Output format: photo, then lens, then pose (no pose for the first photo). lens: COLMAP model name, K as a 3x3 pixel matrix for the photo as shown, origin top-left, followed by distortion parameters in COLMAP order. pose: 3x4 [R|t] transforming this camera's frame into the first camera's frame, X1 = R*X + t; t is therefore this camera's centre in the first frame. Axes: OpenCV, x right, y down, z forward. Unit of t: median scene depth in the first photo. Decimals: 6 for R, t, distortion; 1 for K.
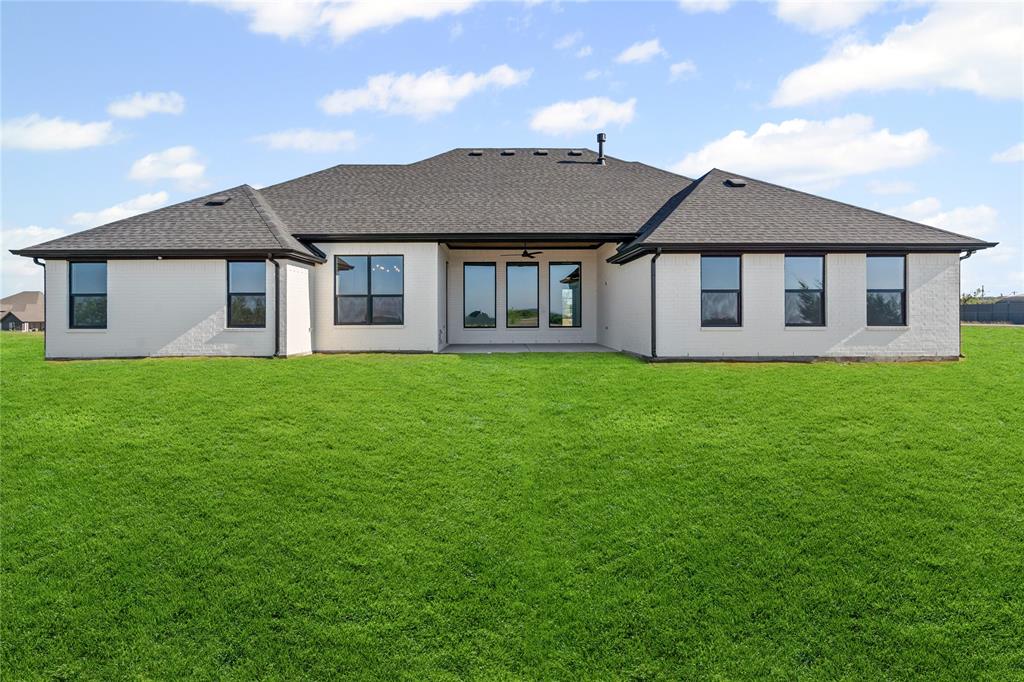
lens RADIAL K [[509.2, 0, 512.0], [0, 509.2, 341.0], [0, 0, 1]] dist [-0.002337, 0.001740]
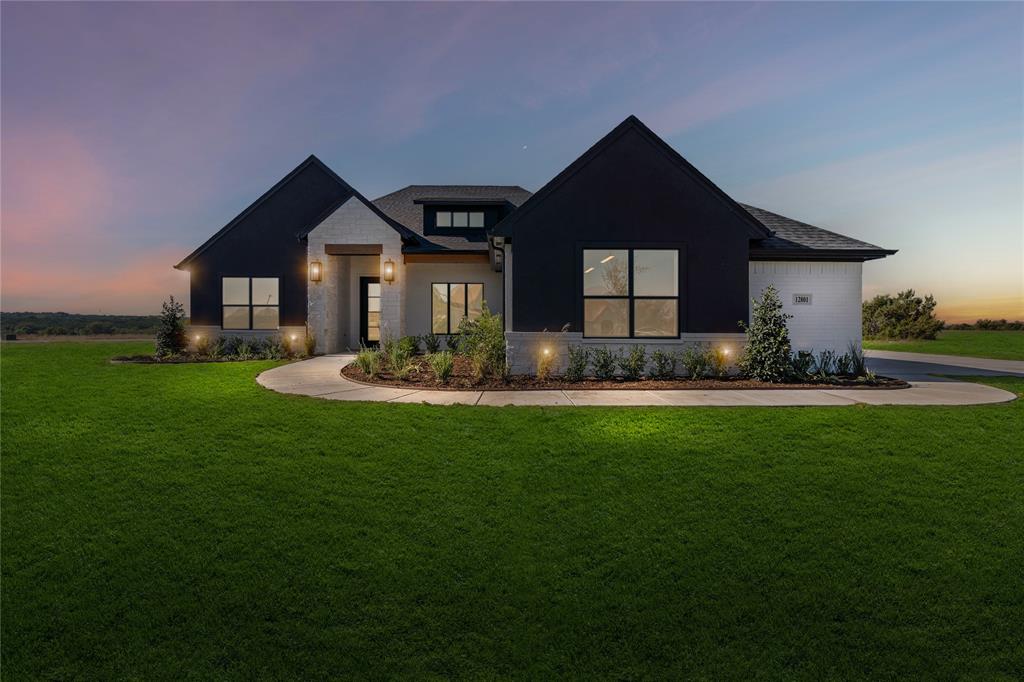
lens RADIAL K [[502.4, 0, 512.1], [0, 502.4, 350.2], [0, 0, 1]] dist [-0.002108, 0.001659]
pose [[0.999982, -0.002405, -0.005576, 1.162533], [0.002421, 0.999993, 0.002707, 0.000946], [0.005569, -0.002721, 0.999981, 0.002122]]
